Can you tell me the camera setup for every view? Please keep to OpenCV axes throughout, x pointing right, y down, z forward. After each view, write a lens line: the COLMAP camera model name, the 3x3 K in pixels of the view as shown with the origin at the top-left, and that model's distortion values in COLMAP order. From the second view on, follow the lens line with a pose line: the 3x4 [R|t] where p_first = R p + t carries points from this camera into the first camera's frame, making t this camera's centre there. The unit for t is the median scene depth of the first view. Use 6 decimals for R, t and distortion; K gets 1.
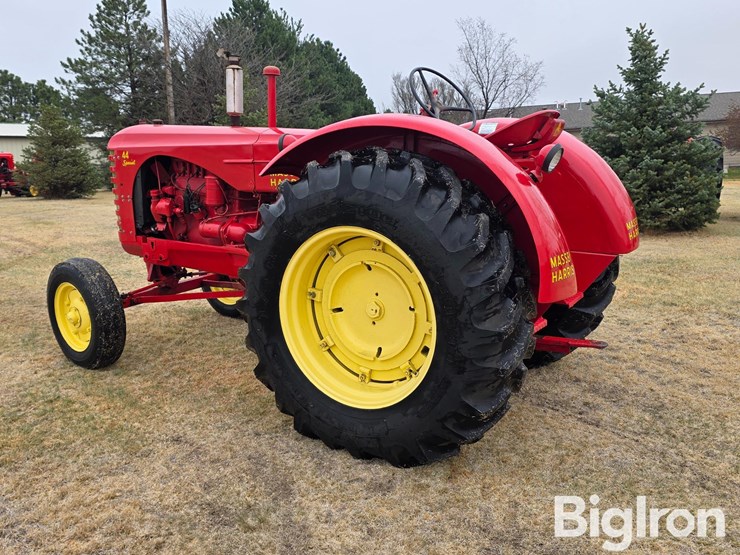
lens RADIAL K [[690.1, 0, 386.0], [0, 690.1, 276.6], [0, 0, 1]] dist [0.124323, -0.192430]
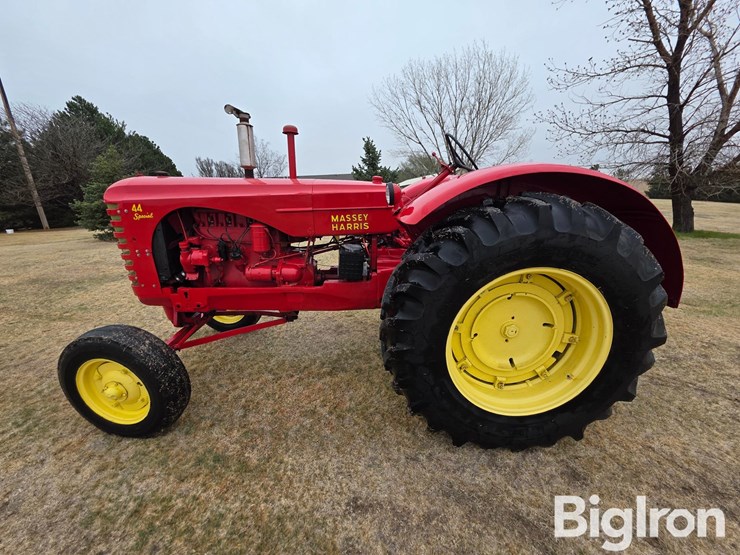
lens RADIAL K [[295.8, 0, 373.4], [0, 295.8, 276.1], [0, 0, 1]] dist [0.006473, -0.001828]
pose [[0.838117, -0.154777, 0.523071, -0.337094], [0.113770, 0.987412, 0.109882, -0.092189], [-0.533494, -0.032584, 0.845176, 0.495752]]
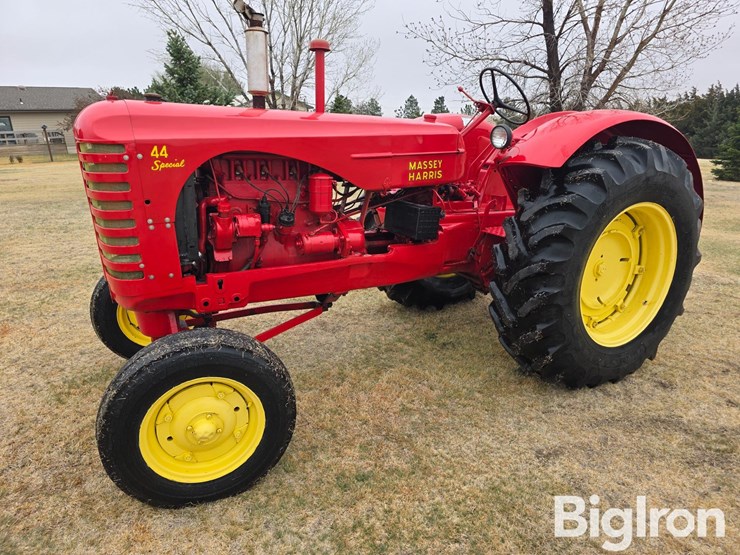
lens RADIAL K [[503.2, 0, 374.7], [0, 503.2, 267.2], [0, 0, 1]] dist [0.072613, -0.060253]
pose [[0.461789, -0.224234, 0.858178, -0.708329], [0.157932, 0.972844, 0.169211, -0.125175], [-0.872816, 0.057394, 0.484662, 0.646244]]
